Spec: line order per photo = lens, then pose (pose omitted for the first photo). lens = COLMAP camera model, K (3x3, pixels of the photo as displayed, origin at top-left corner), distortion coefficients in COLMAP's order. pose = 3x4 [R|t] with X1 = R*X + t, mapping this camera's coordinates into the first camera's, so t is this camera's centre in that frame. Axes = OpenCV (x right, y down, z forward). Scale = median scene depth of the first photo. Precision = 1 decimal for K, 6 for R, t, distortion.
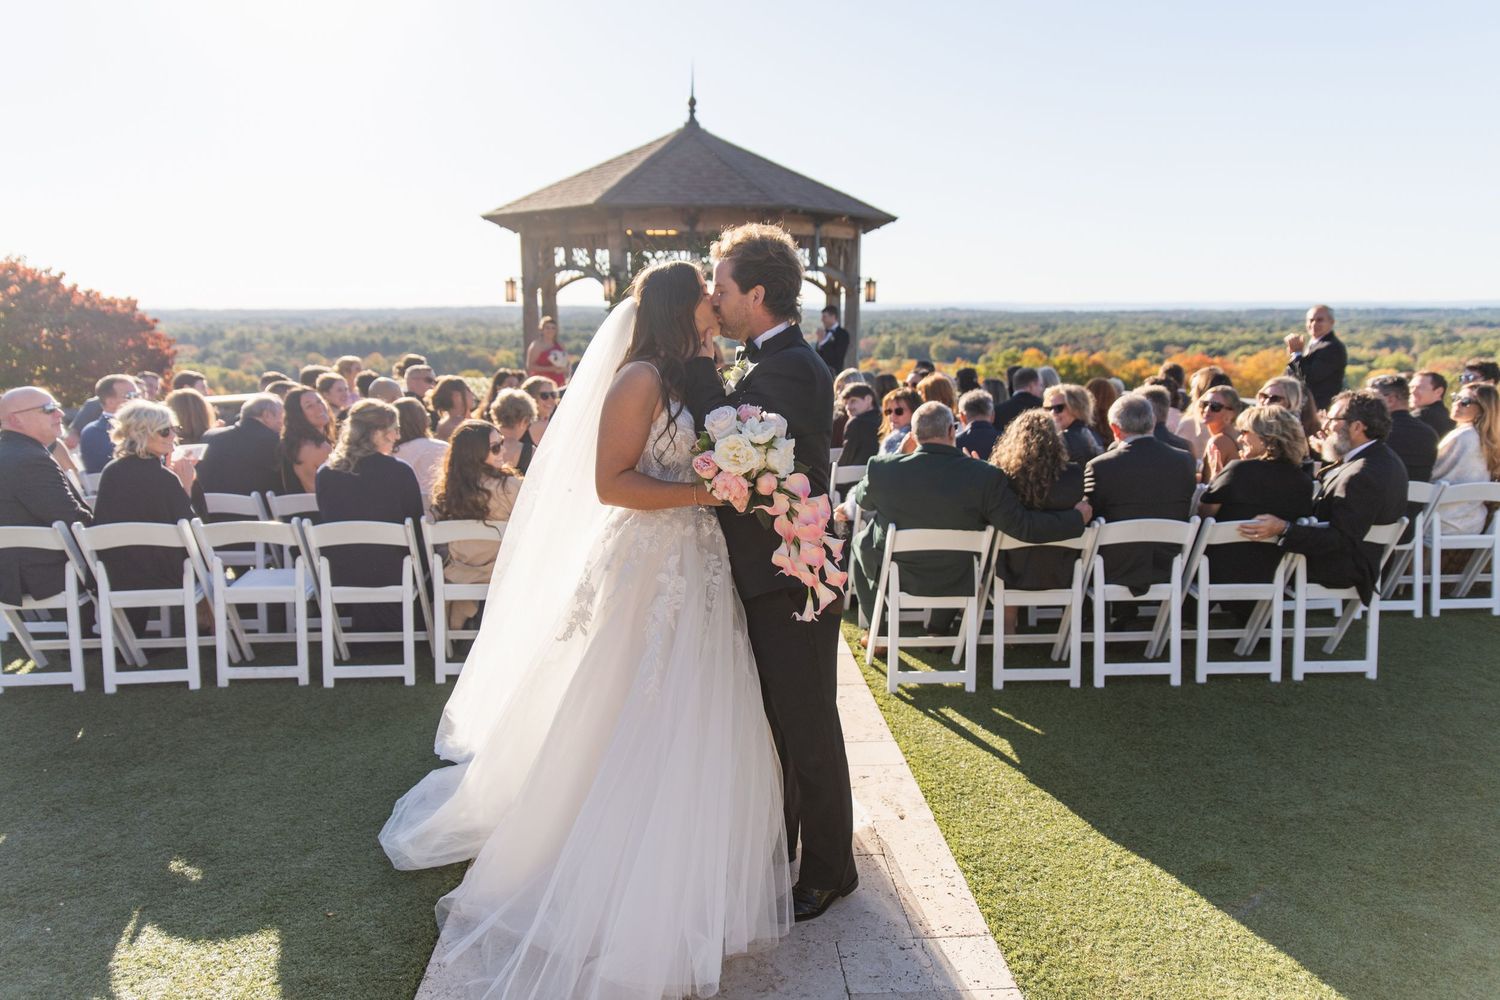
lens RADIAL K [[1025.4, 0, 750.0], [0, 1025.4, 500.0], [0, 0, 1]] dist [0.003254, 0.001288]
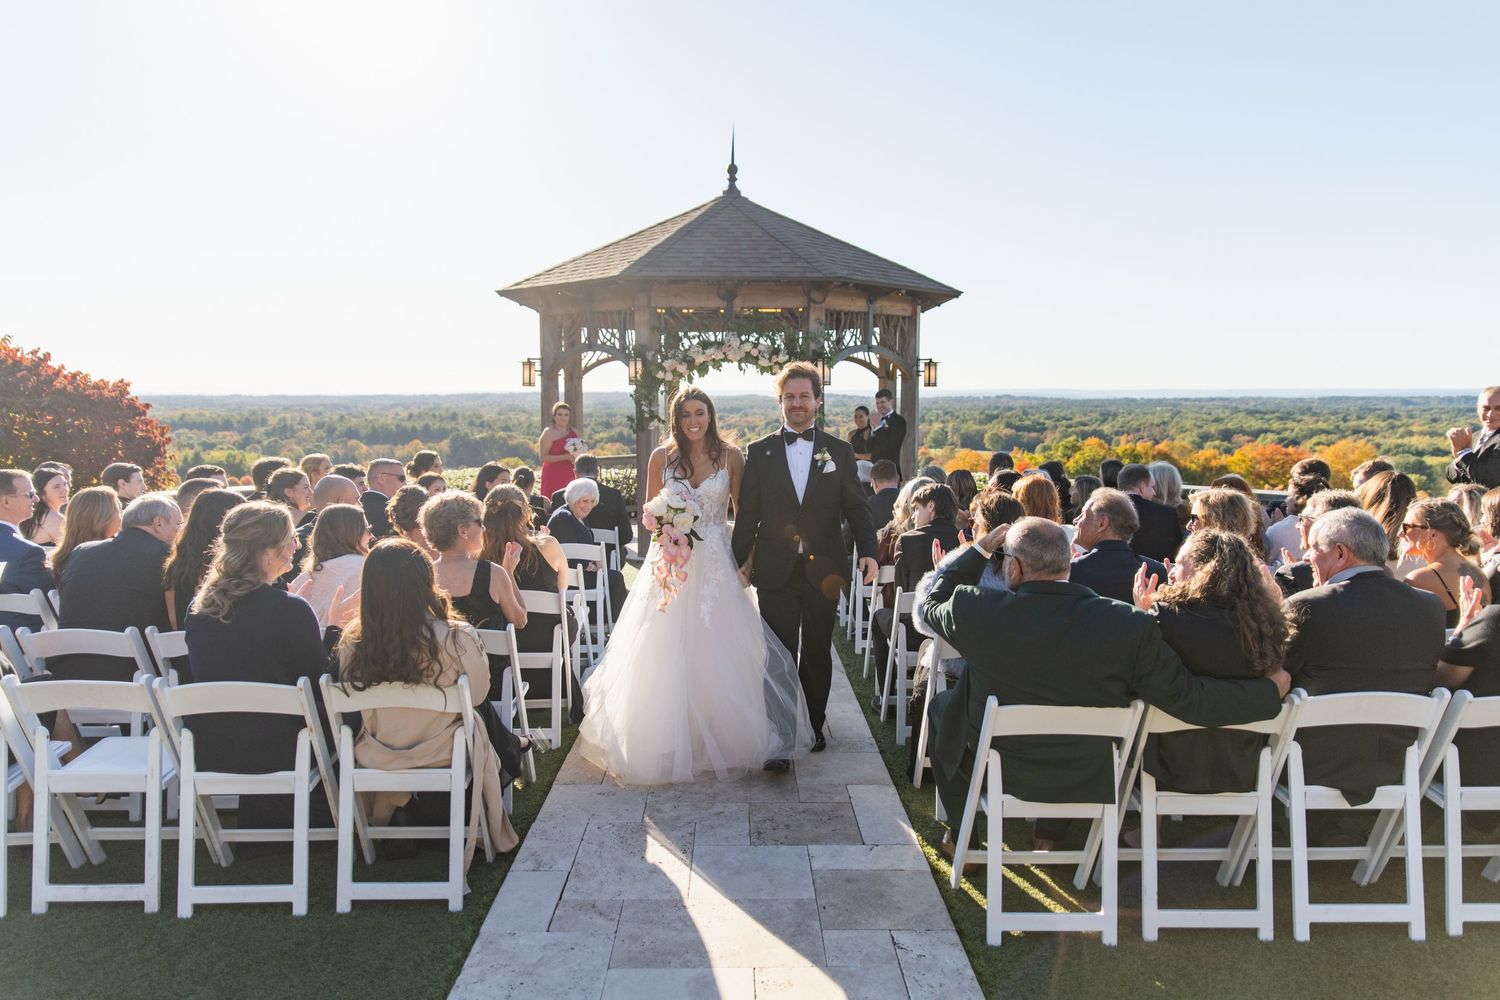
lens RADIAL K [[1066.9, 0, 750.0], [0, 1066.9, 500.0], [0, 0, 1]] dist [0.000188, 0.000679]
pose [[0.999046, 0.005478, -0.043316, 0.005068], [-0.009220, 0.996194, -0.086673, -0.033030], [0.042676, 0.086990, 0.995295, 0.206561]]
